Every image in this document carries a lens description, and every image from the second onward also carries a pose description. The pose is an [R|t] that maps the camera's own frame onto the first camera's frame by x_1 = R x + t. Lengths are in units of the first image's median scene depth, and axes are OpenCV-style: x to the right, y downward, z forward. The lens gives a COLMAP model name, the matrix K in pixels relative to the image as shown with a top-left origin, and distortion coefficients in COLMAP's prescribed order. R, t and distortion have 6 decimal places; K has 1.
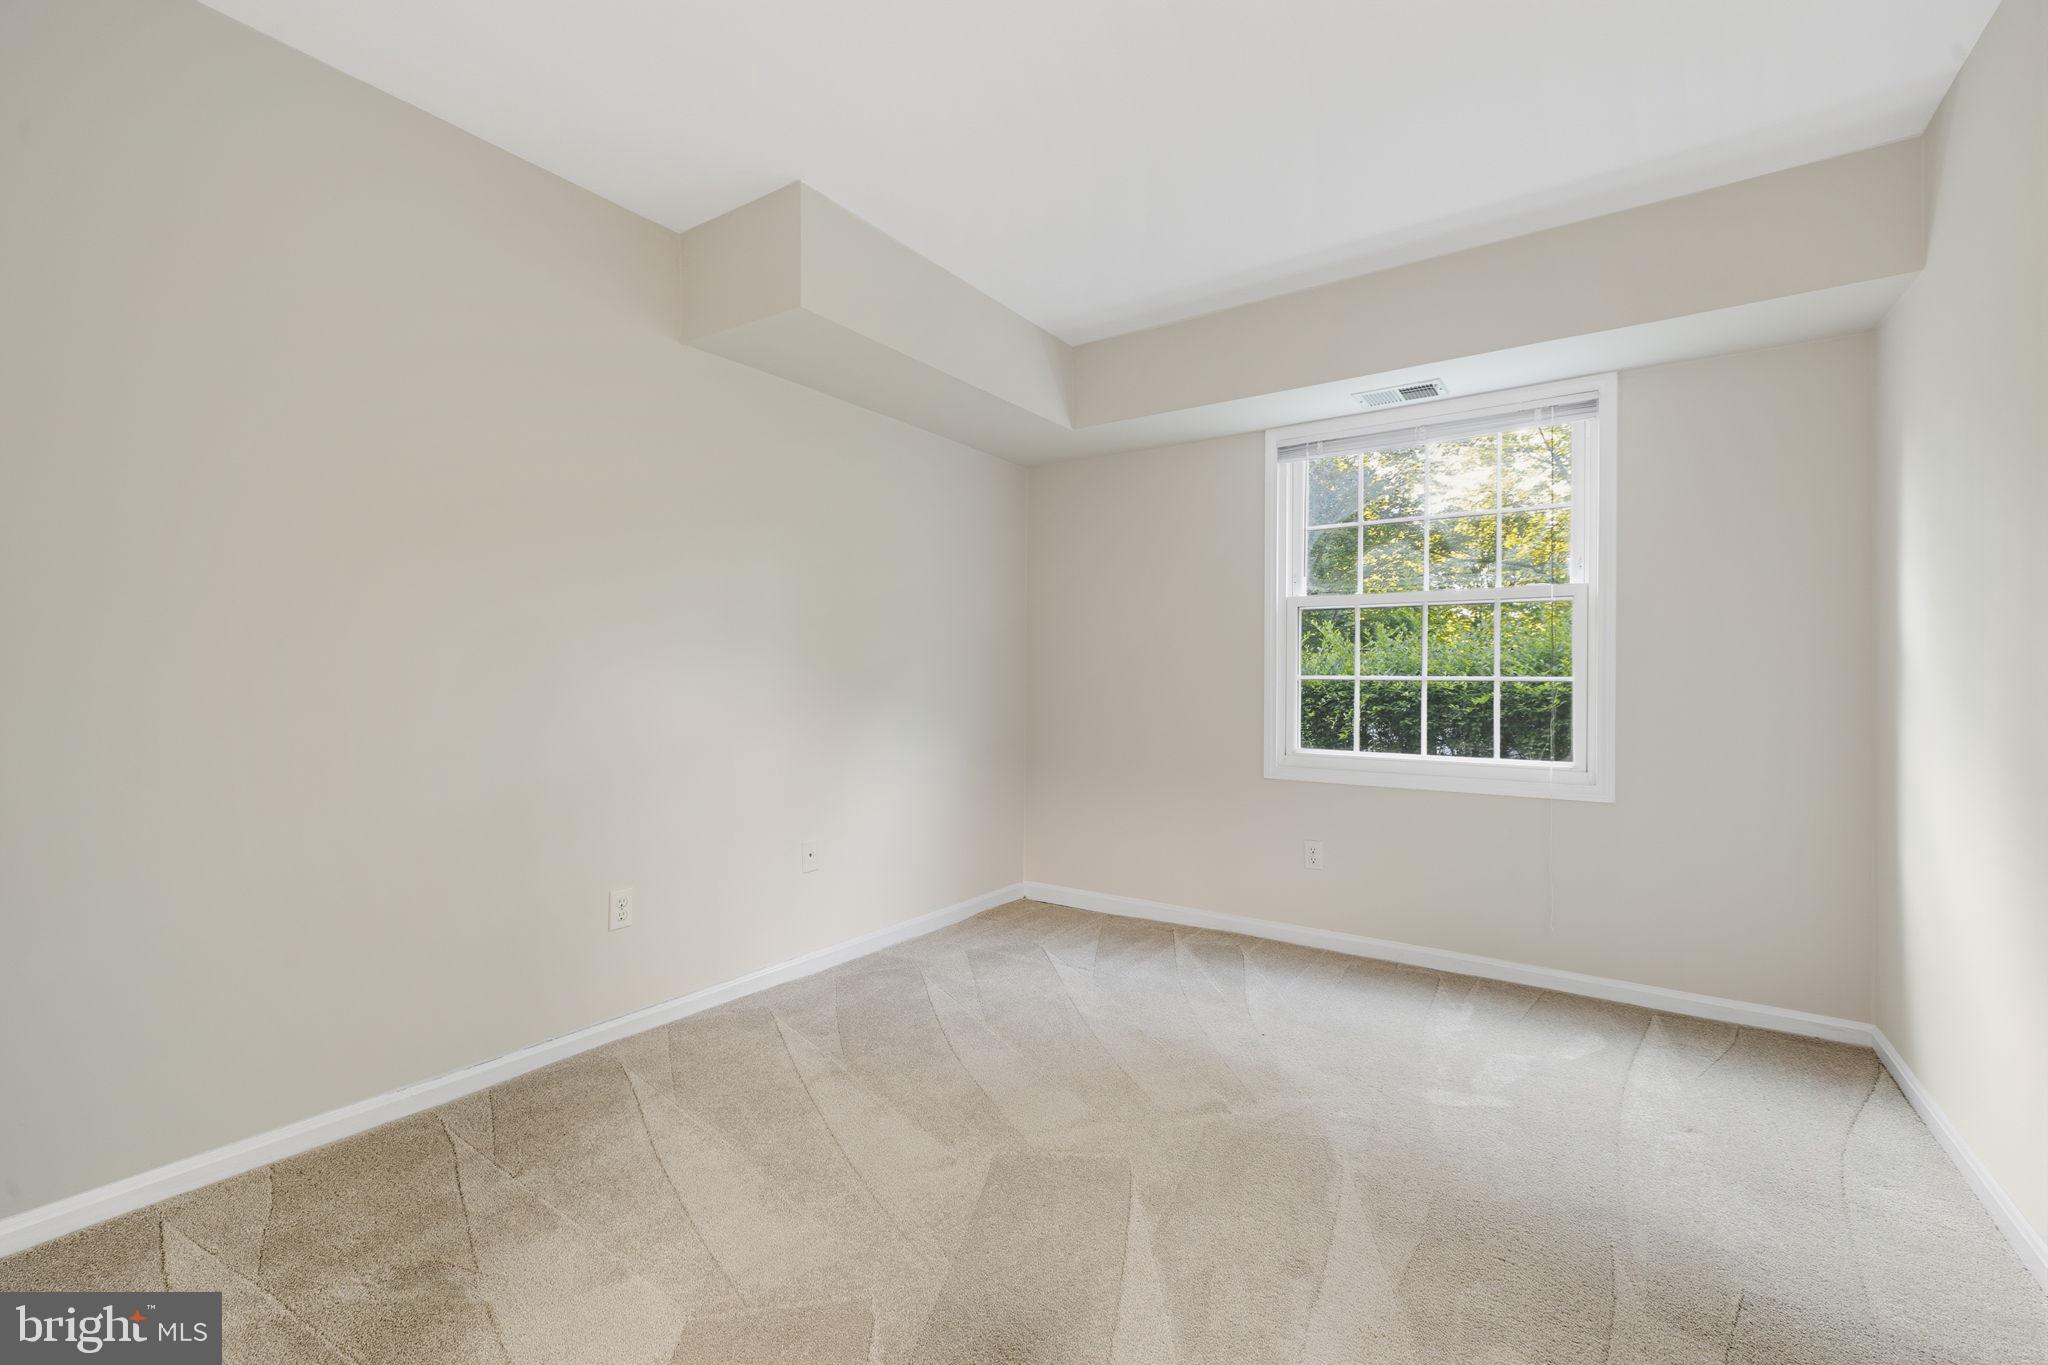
lens RADIAL K [[839.7, 0, 1033.0], [0, 839.7, 643.2], [0, 0, 1]] dist [-0.000860, -0.000309]
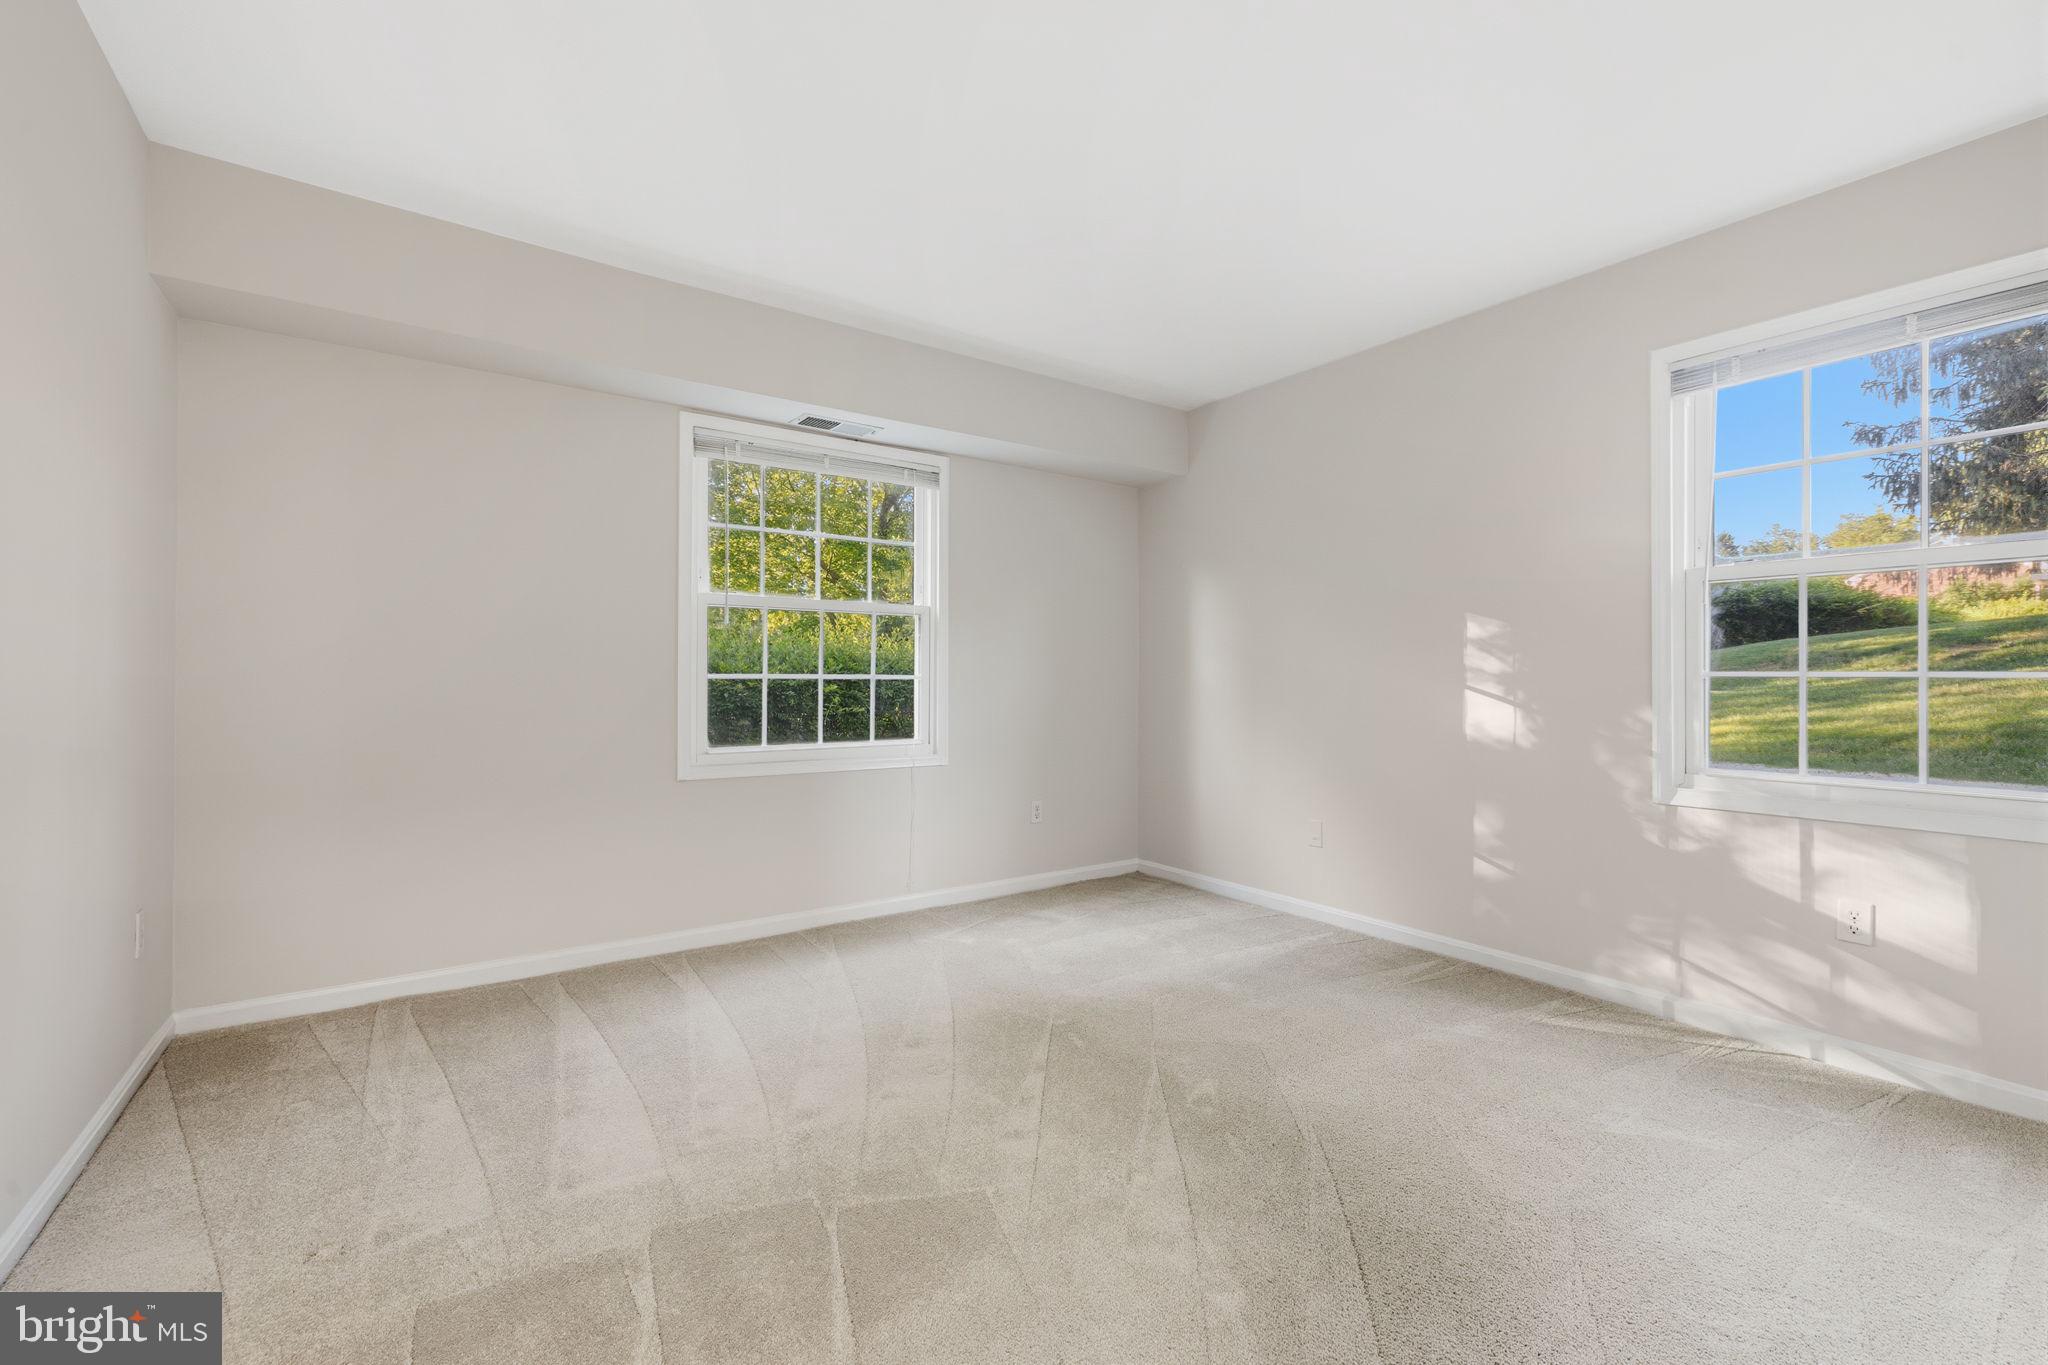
lens RADIAL K [[864.1, 0, 1024.0], [0, 864.1, 682.5], [0, 0, 1]] dist [-0.000947, -0.000306]
pose [[0.355461, -0.005490, 0.934675, -0.555390], [-0.031393, 0.999348, 0.017809, 0.020283], [-0.934164, -0.035672, 0.355057, 0.343140]]
